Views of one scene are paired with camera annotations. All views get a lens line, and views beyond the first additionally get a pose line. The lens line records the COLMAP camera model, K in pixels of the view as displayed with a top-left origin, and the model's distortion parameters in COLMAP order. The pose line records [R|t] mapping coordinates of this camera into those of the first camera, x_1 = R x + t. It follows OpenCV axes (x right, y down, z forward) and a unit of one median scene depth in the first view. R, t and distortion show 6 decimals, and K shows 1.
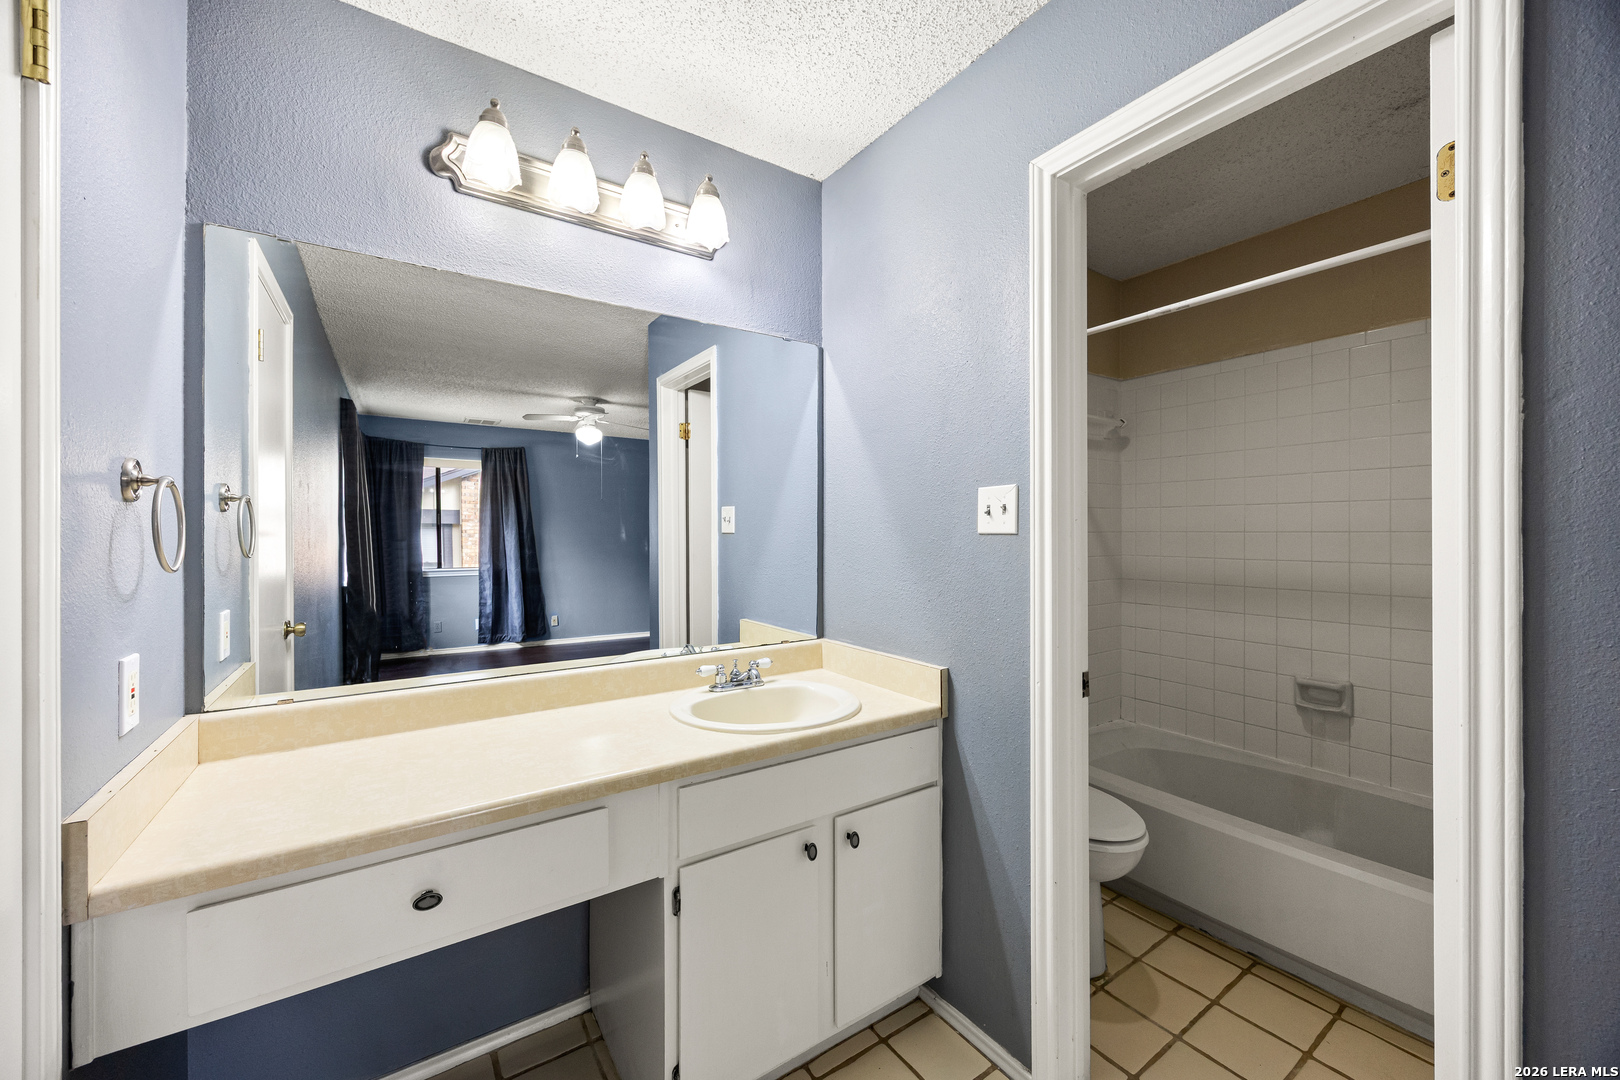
lens RADIAL K [[630.1, 0, 802.6], [0, 630.1, 531.5], [0, 0, 1]] dist [0.022164, -0.000025]
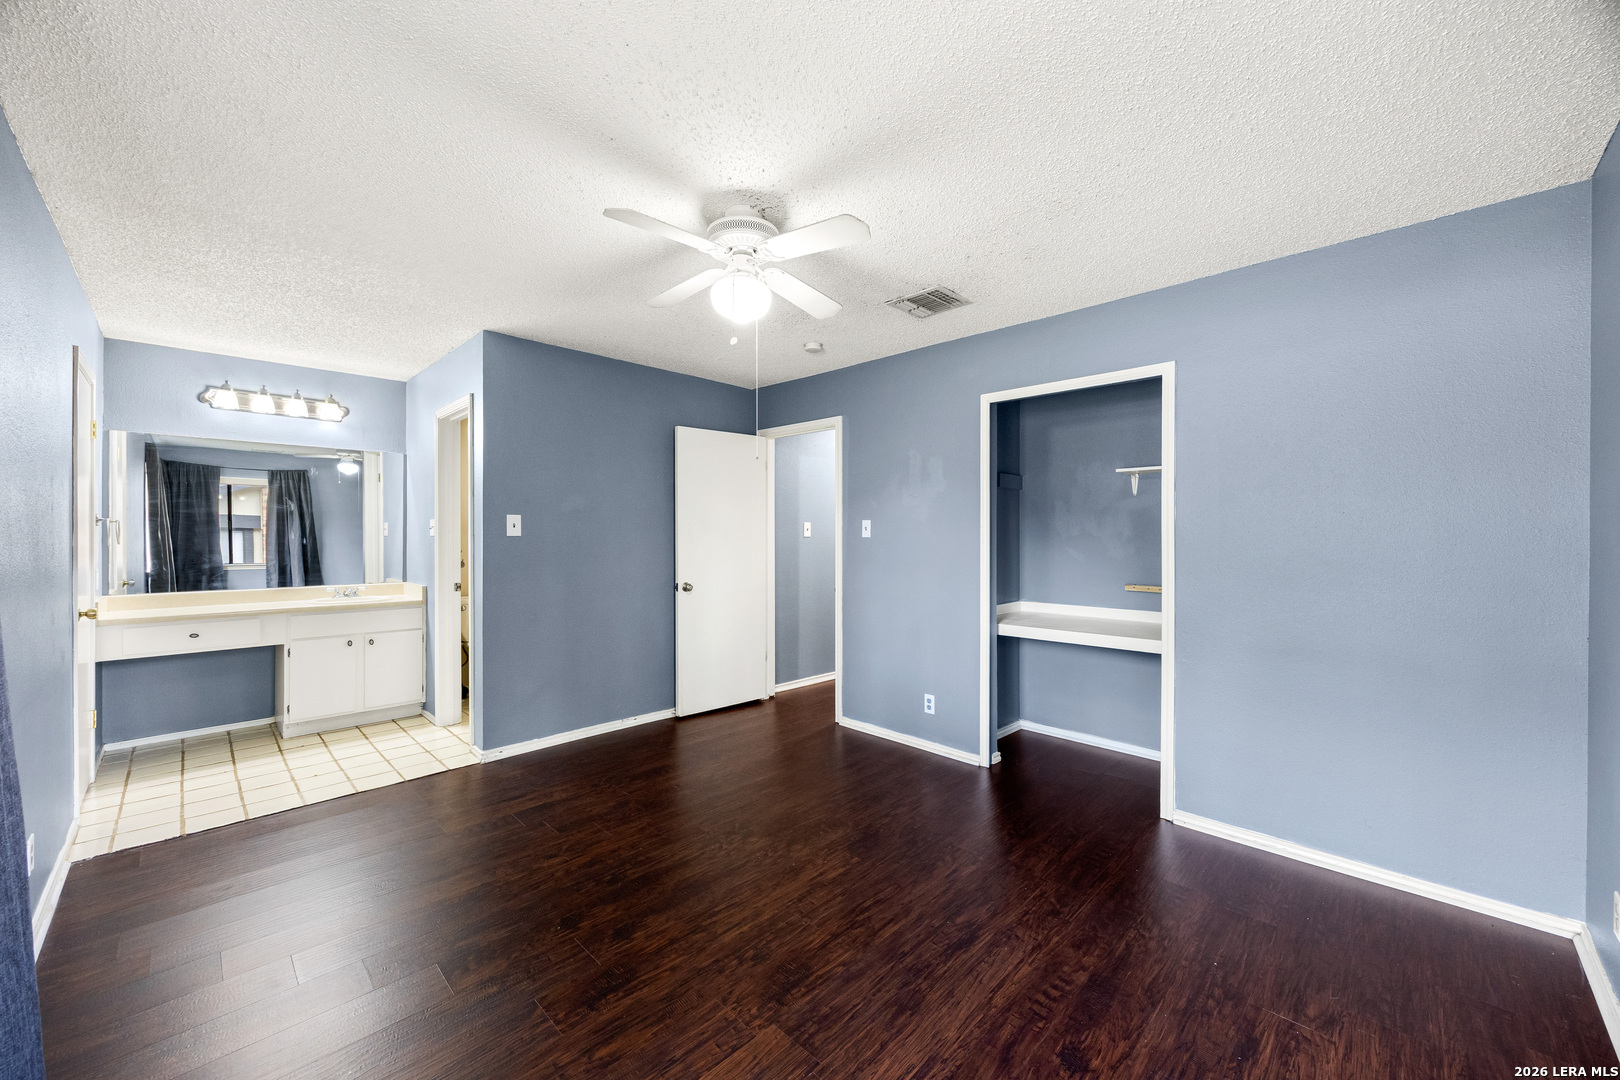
lens RADIAL K [[622.3, 0, 806.1], [0, 622.3, 536.7], [0, 0, 1]] dist [0.000191, -0.000203]
pose [[0.978936, 0.001276, 0.204162, 0.530376], [-0.001664, 0.999997, 0.001727, -0.000075], [-0.204160, -0.002030, 0.978936, -0.802313]]
